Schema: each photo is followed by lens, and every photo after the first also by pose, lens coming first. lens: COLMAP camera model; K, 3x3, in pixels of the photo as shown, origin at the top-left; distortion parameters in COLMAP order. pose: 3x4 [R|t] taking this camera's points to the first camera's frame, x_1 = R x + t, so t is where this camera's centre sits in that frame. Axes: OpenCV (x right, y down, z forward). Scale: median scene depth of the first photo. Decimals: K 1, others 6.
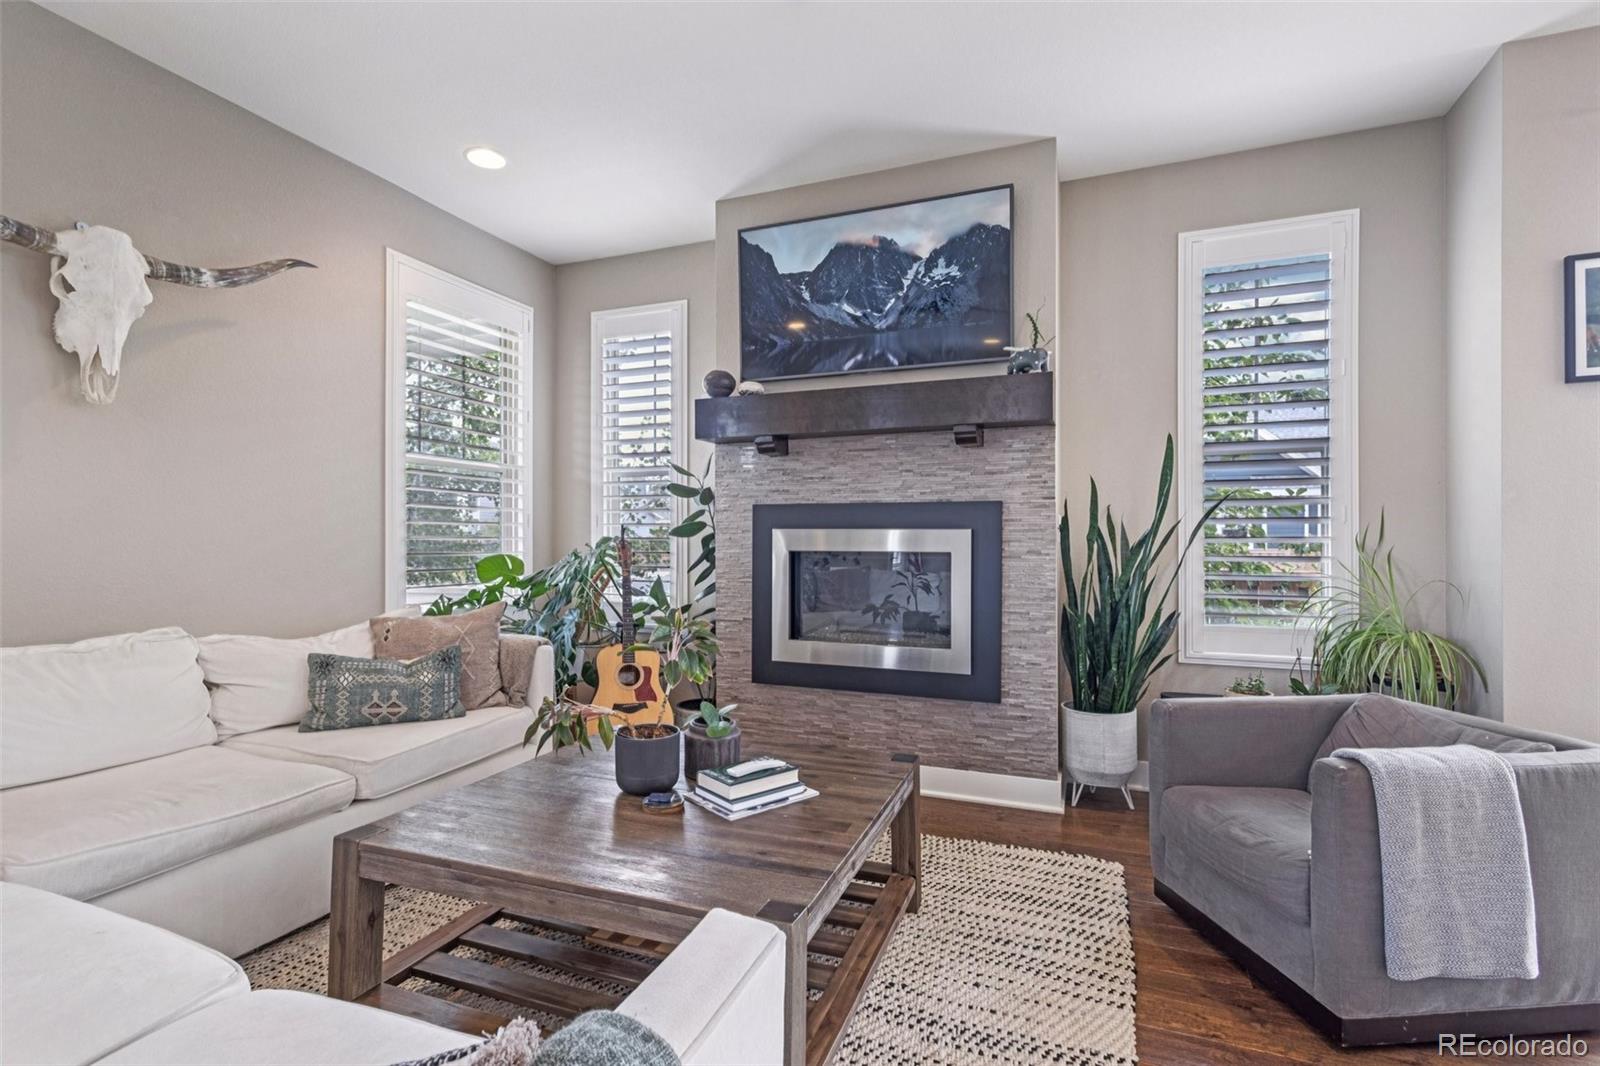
lens RADIAL K [[751.6, 0, 798.1], [0, 751.6, 535.7], [0, 0, 1]] dist [0.016509, -0.006099]
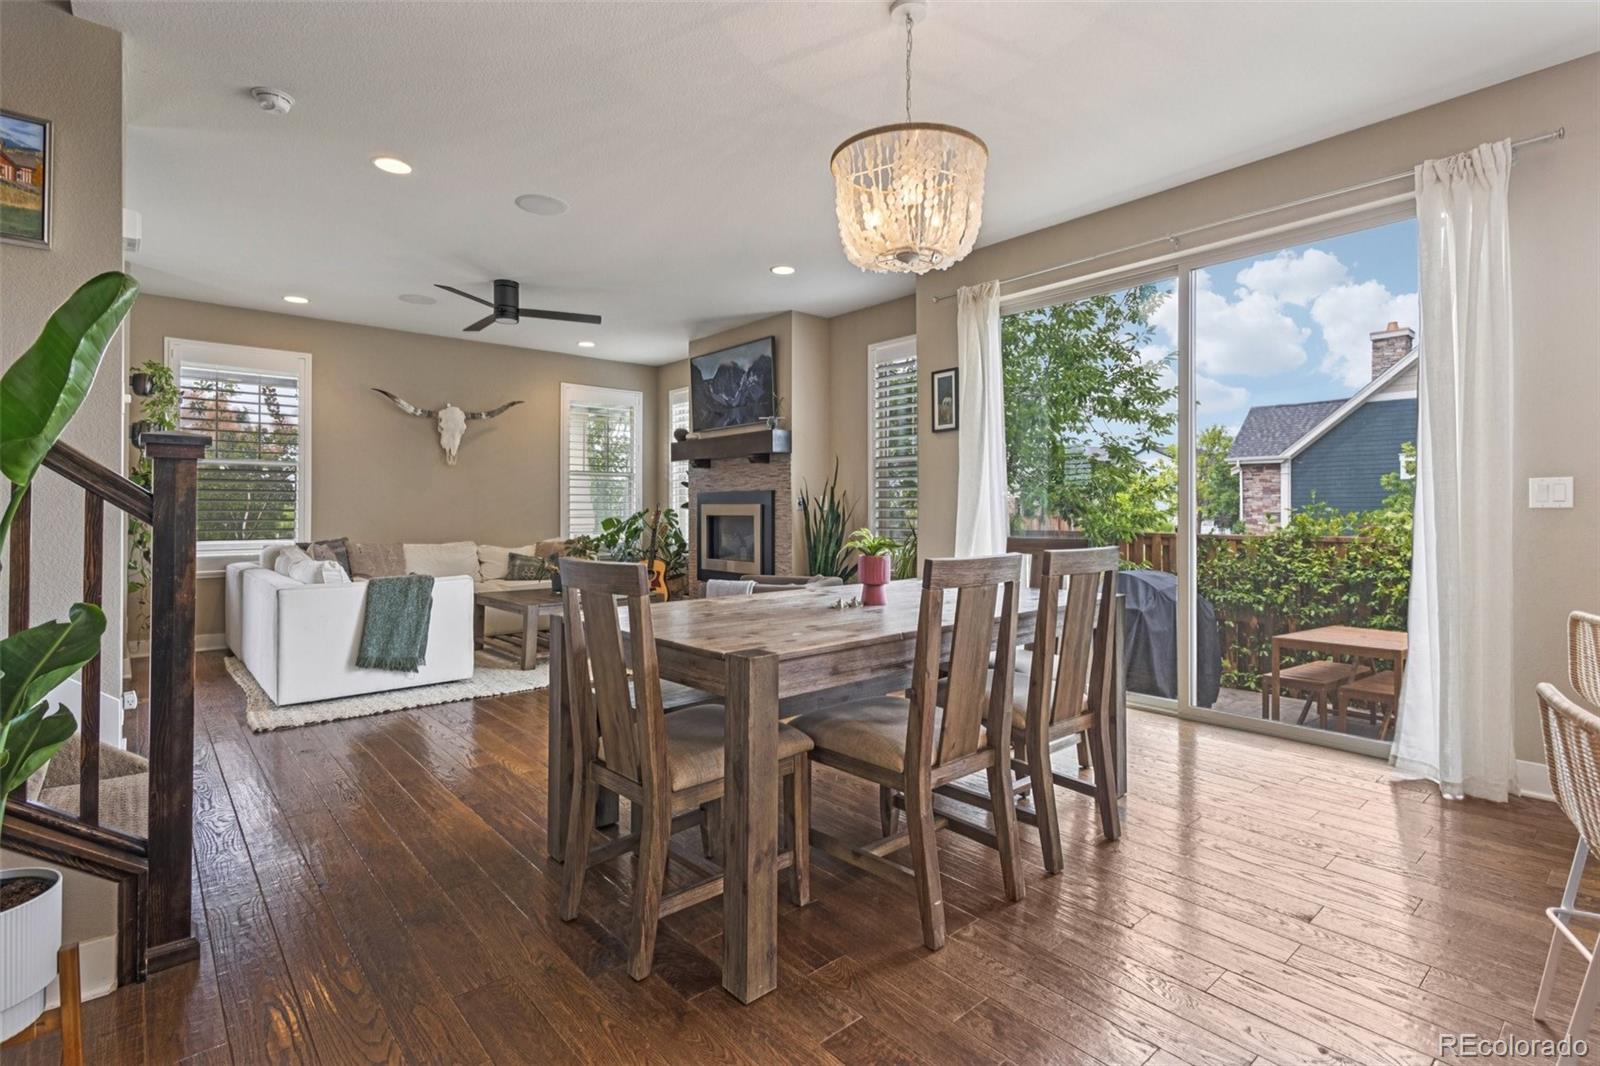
lens RADIAL K [[760.1, 0, 802.0], [0, 760.1, 496.5], [0, 0, 1]] dist [0.009730, -0.001553]
pose [[0.889448, -0.012283, -0.456871, 1.261862], [0.006343, 0.999874, -0.014532, 0.000934], [0.456992, 0.010028, 0.889414, -0.777415]]
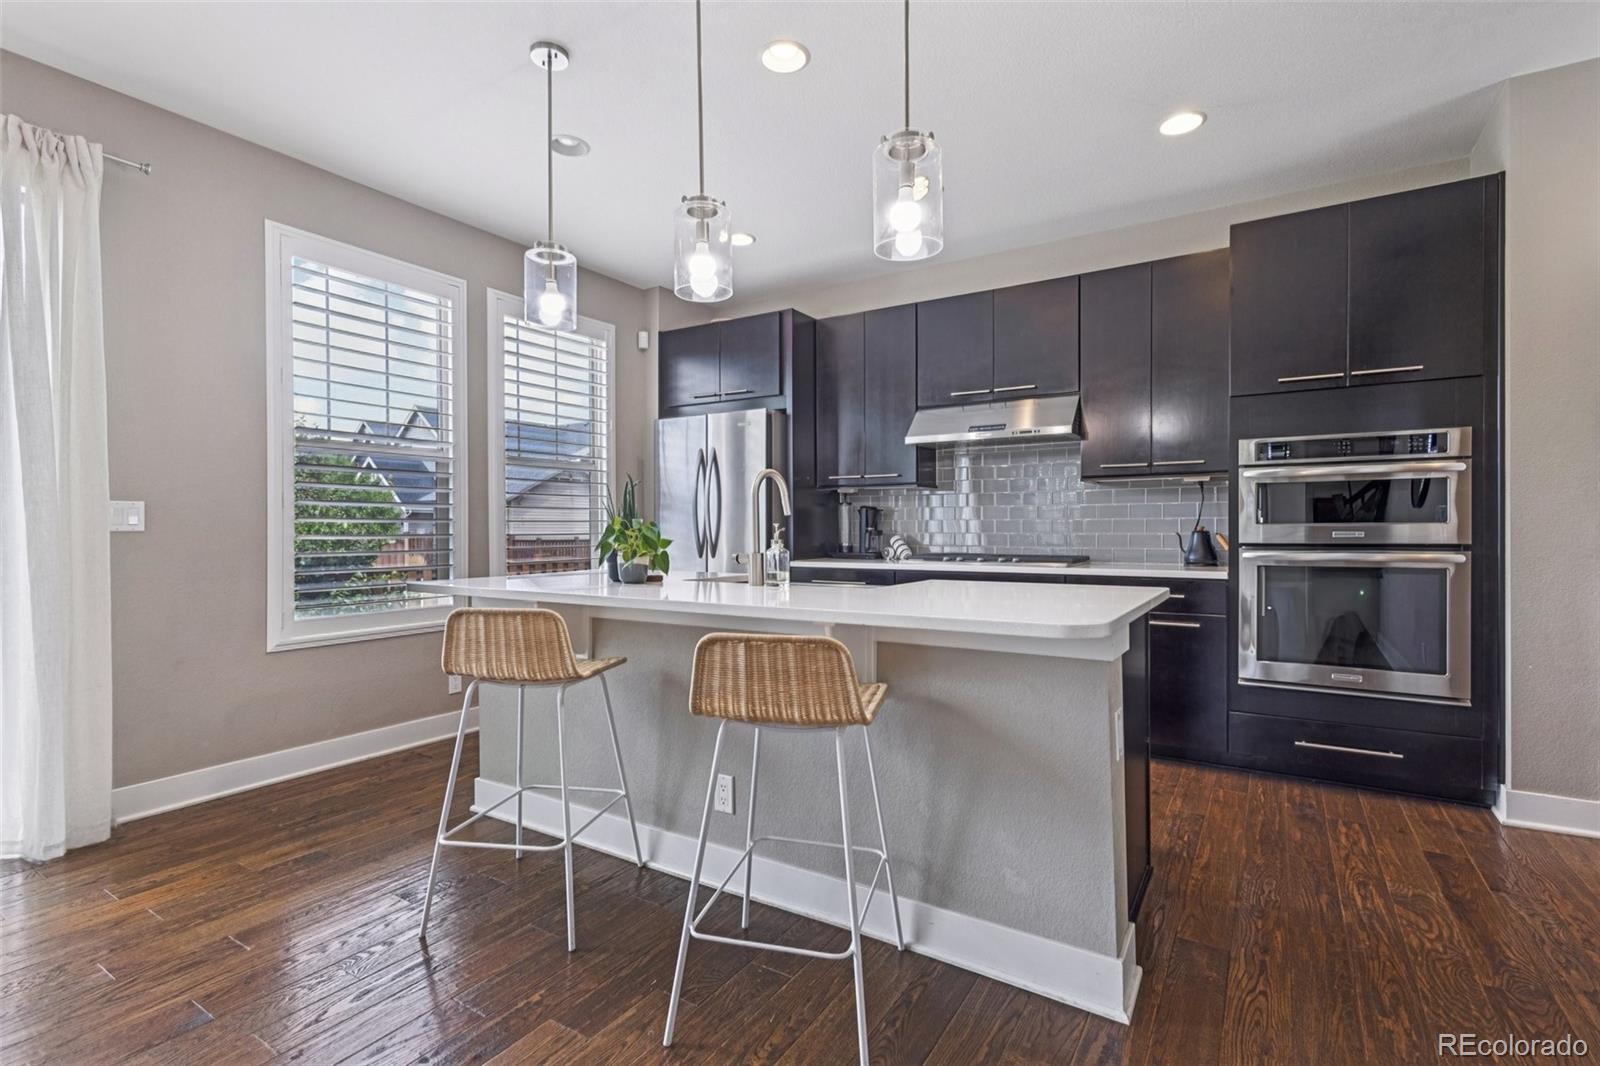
lens RADIAL K [[746.0, 0, 801.3], [0, 746.0, 529.3], [0, 0, 1]] dist [0.005542, -0.000264]
pose [[0.182132, 0.000090, 0.983274, 0.908291], [-0.004517, 0.999990, 0.000745, -0.000396], [-0.983264, -0.004577, 0.182131, -0.529728]]
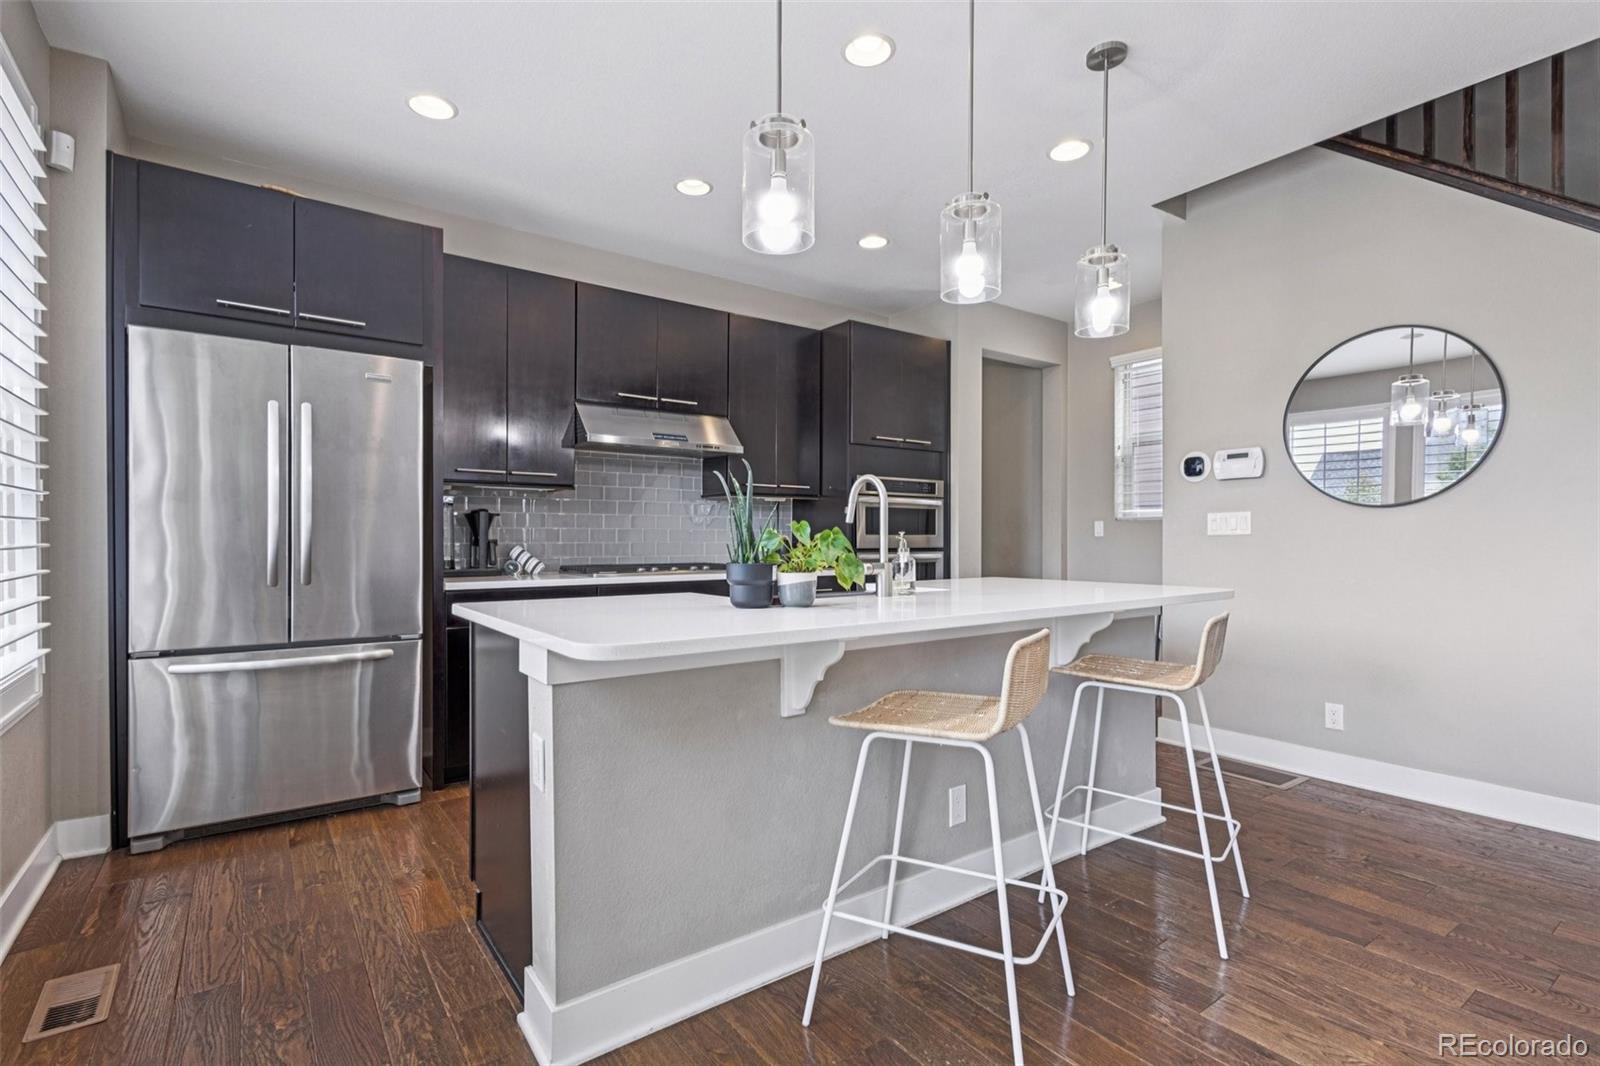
lens RADIAL K [[756.7, 0, 795.8], [0, 756.7, 541.0], [0, 0, 1]] dist [0.002973, -0.000044]
pose [[-0.845199, 0.000502, 0.534452, 1.349475], [-0.001390, 0.999994, -0.003138, 0.006483], [-0.534450, -0.003395, -0.845193, 0.364508]]
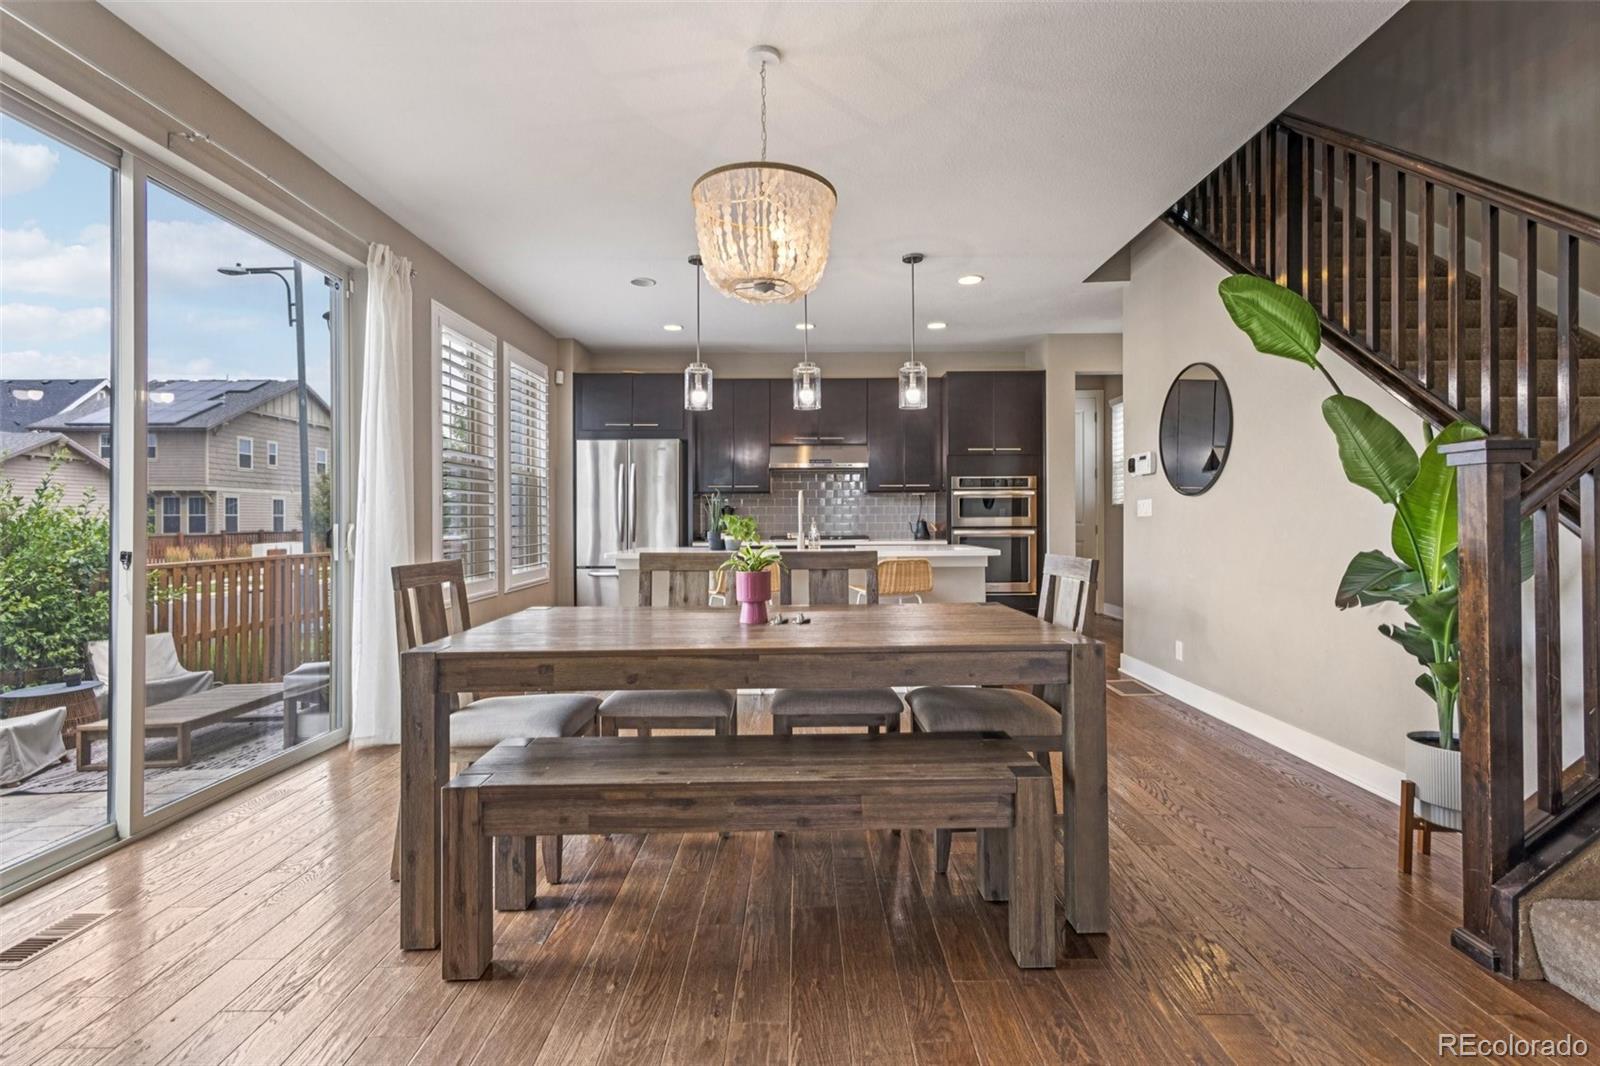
lens RADIAL K [[747.7, 0, 801.1], [0, 747.7, 518.5], [0, 0, 1]] dist [0.009543, -0.001834]
pose [[-0.369794, 0.005250, 0.929099, 0.209397], [0.000666, 0.999985, -0.005386, 0.004745], [-0.929114, -0.001373, -0.369792, 0.251341]]
